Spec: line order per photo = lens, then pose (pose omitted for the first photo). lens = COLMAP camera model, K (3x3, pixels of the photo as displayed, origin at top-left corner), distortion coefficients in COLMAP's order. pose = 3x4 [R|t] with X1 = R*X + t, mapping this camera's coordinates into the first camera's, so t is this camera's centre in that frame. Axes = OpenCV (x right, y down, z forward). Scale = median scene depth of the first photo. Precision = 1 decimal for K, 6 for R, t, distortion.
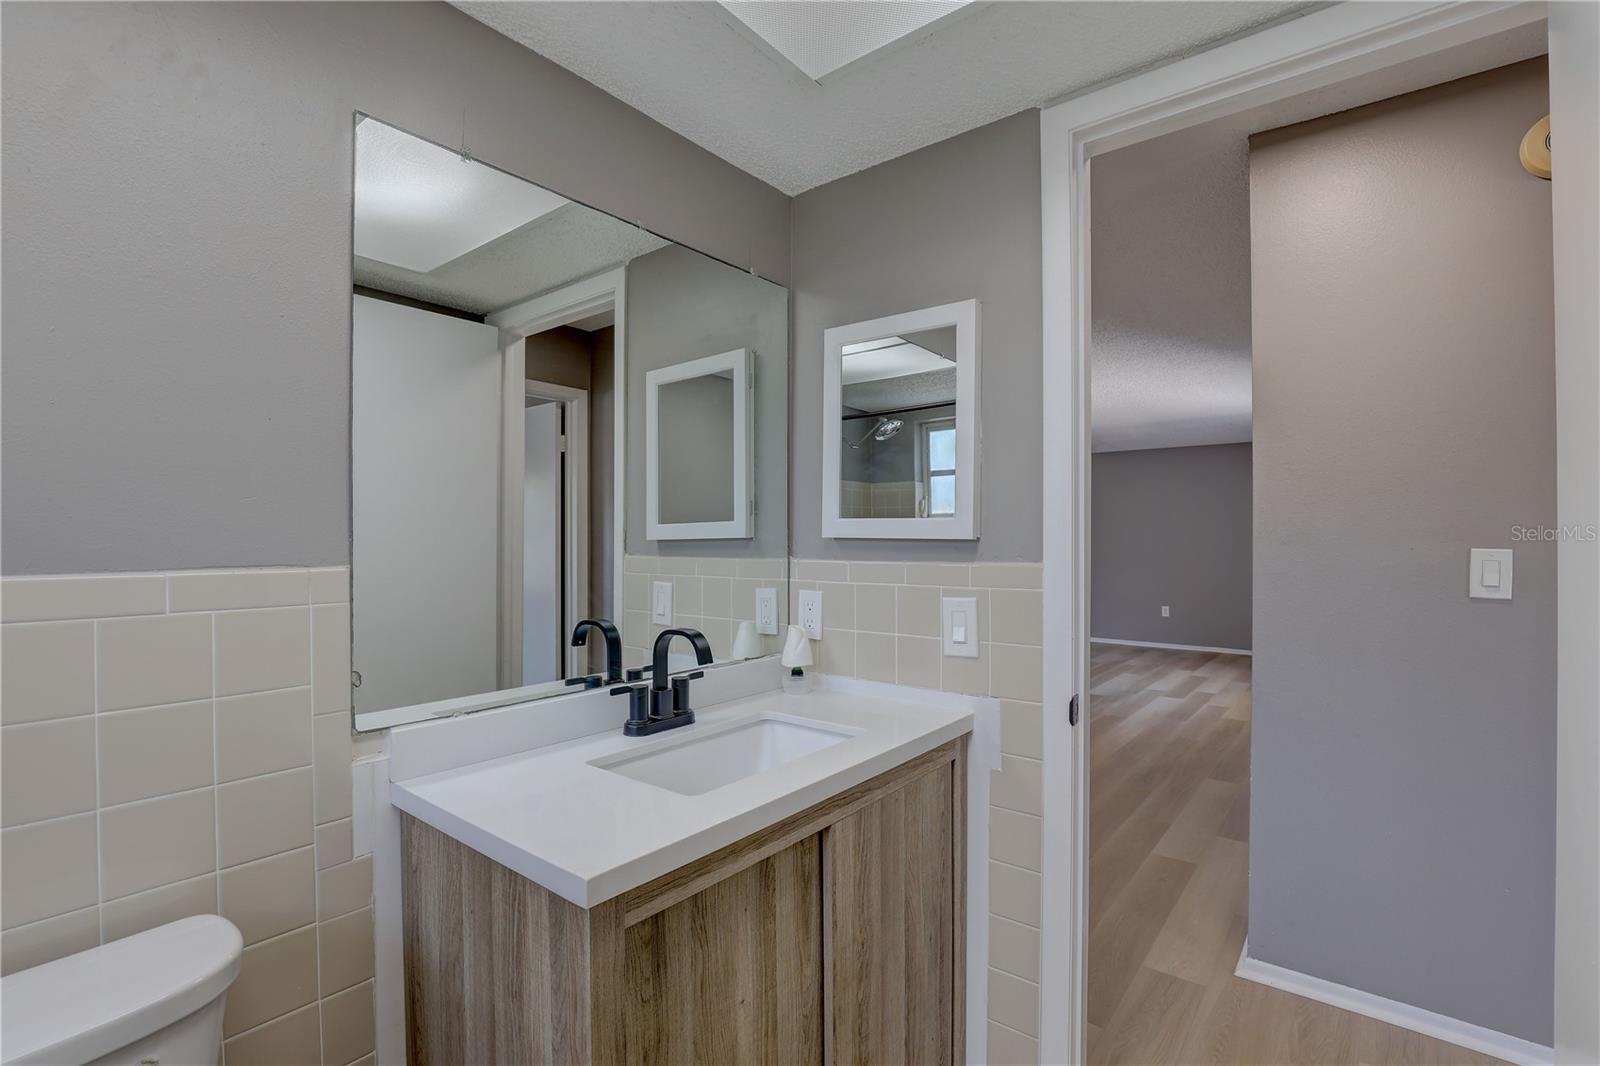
lens RADIAL K [[730.6, 0, 809.2], [0, 730.6, 538.5], [0, 0, 1]] dist [-0.037193, 0.007101]
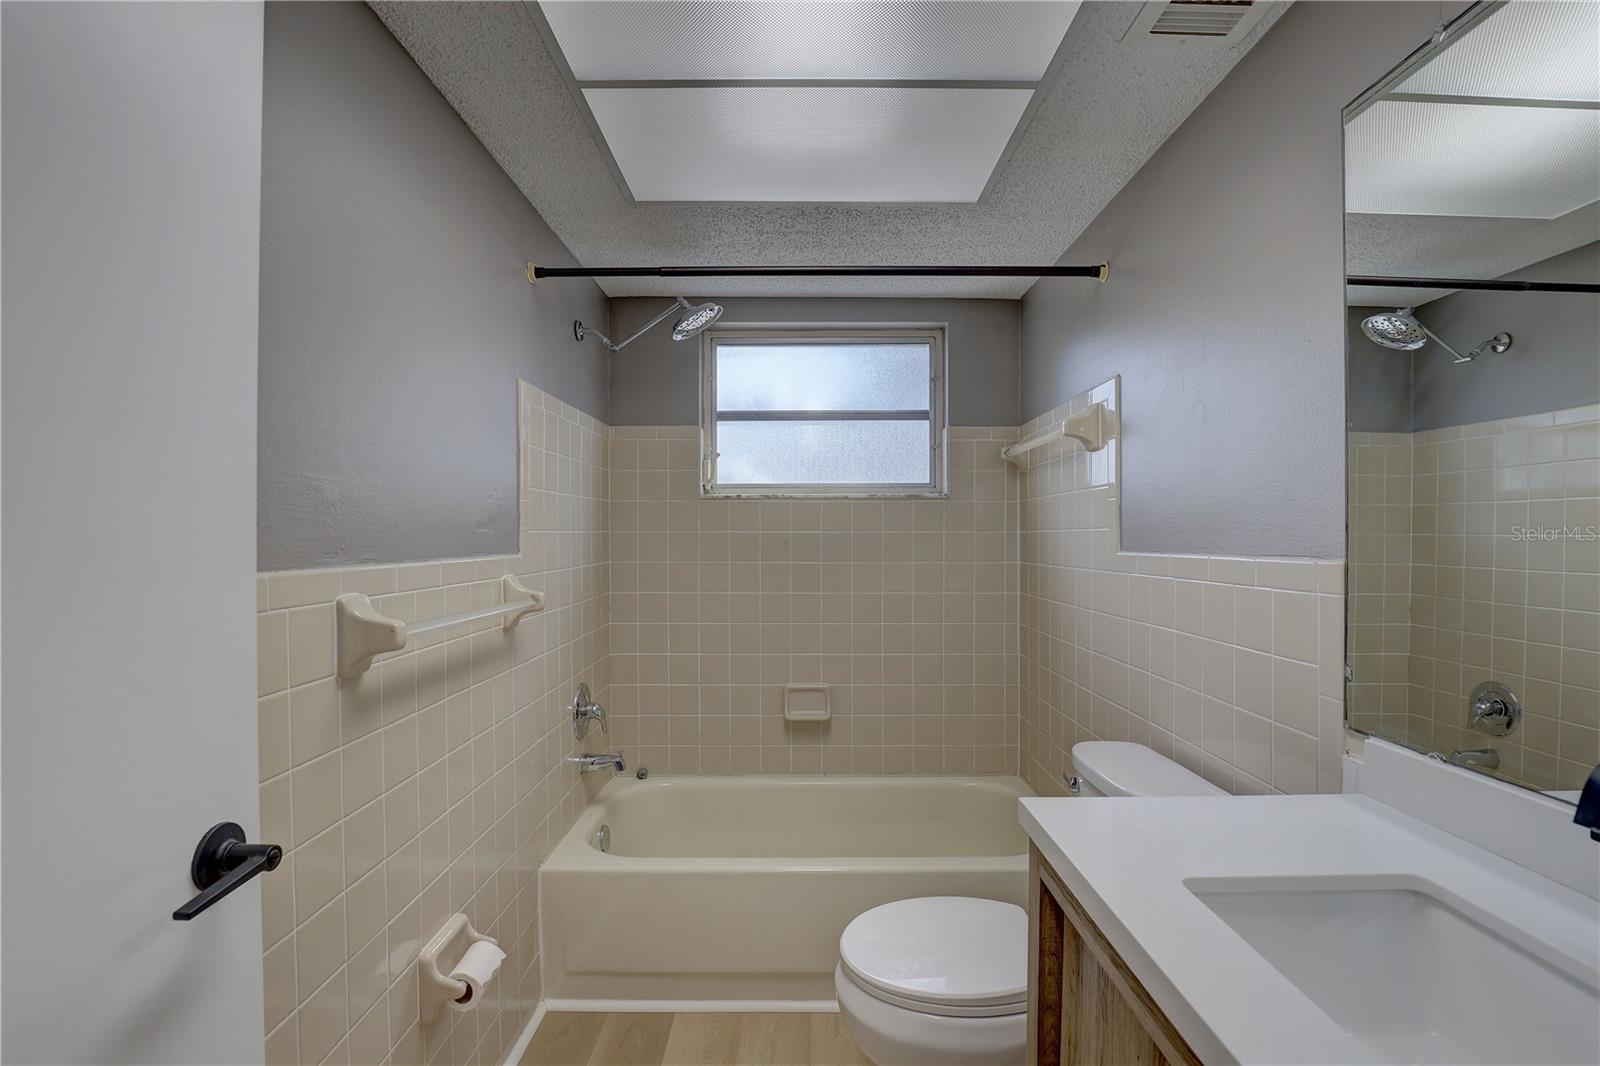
lens RADIAL K [[730.6, 0, 809.2], [0, 730.6, 538.5], [0, 0, 1]] dist [-0.037193, 0.007101]
pose [[-0.780710, -0.000260, -0.624894, 0.562038], [0.000088, 1.000000, -0.000526, 0.007958], [0.624894, -0.000466, -0.780710, 1.264739]]
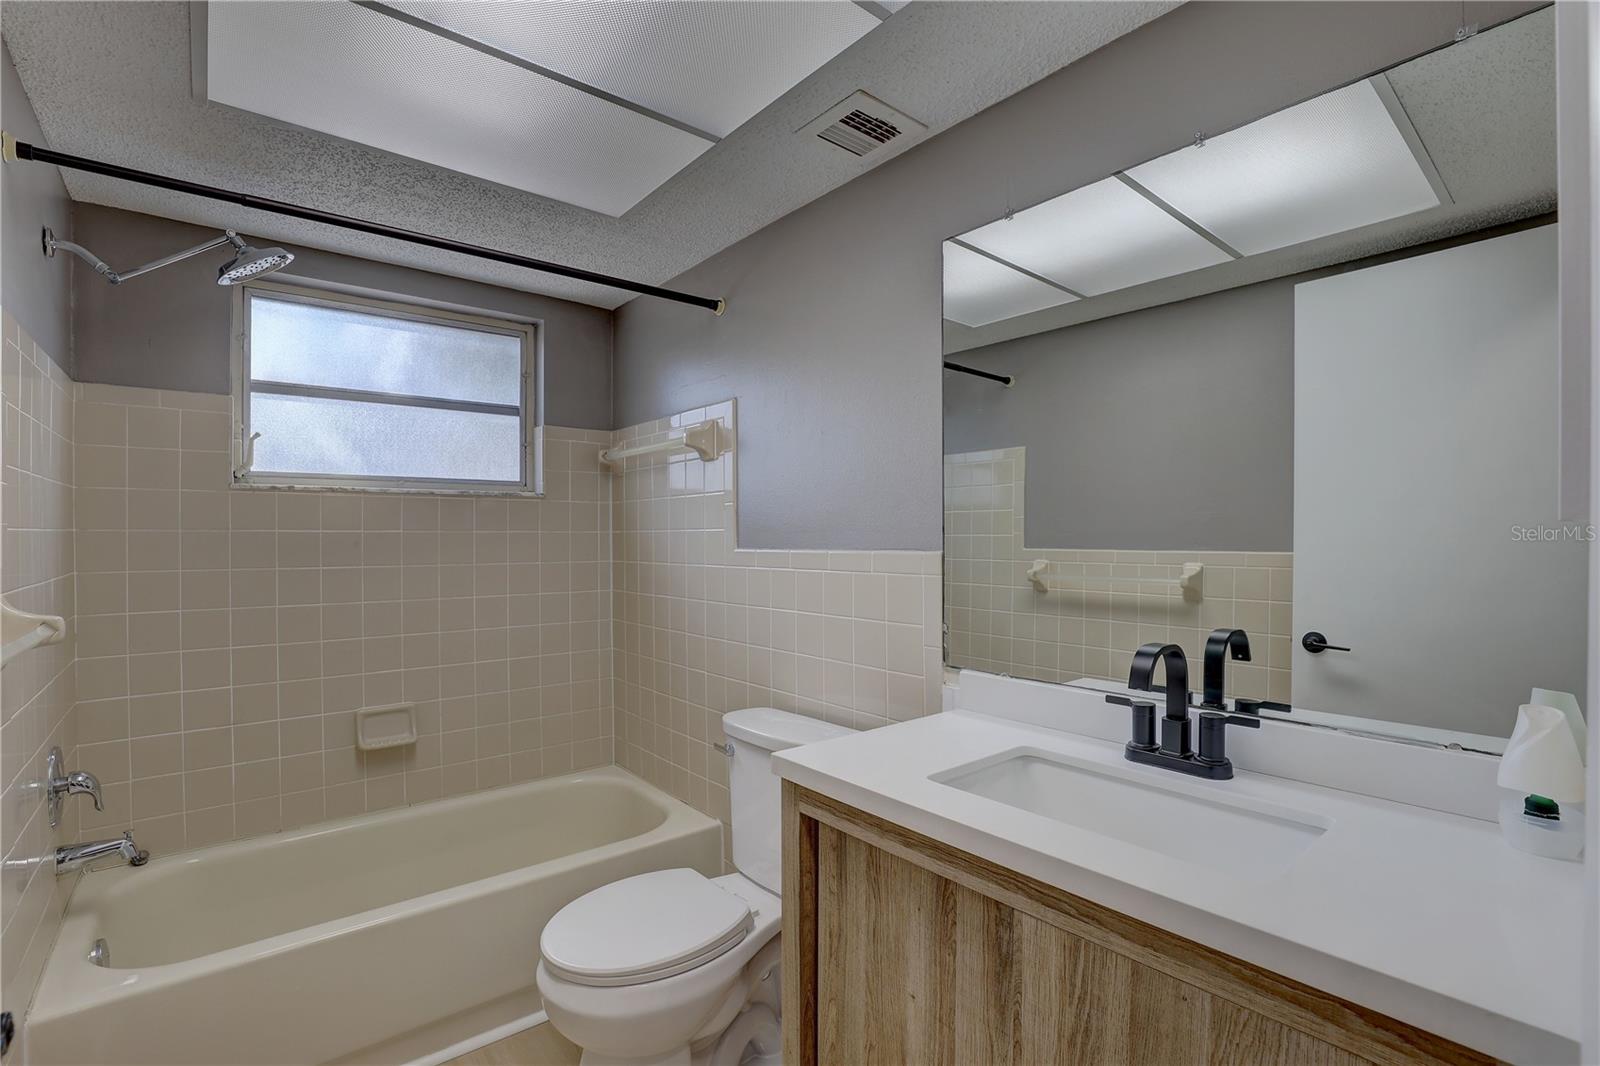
lens RADIAL K [[730.6, 0, 809.2], [0, 730.6, 538.5], [0, 0, 1]] dist [-0.037193, 0.007101]
pose [[-0.205420, 0.000775, -0.978674, 0.849495], [0.004171, 0.999991, -0.000084, 0.010314], [0.978665, -0.004099, -0.205422, 0.998215]]
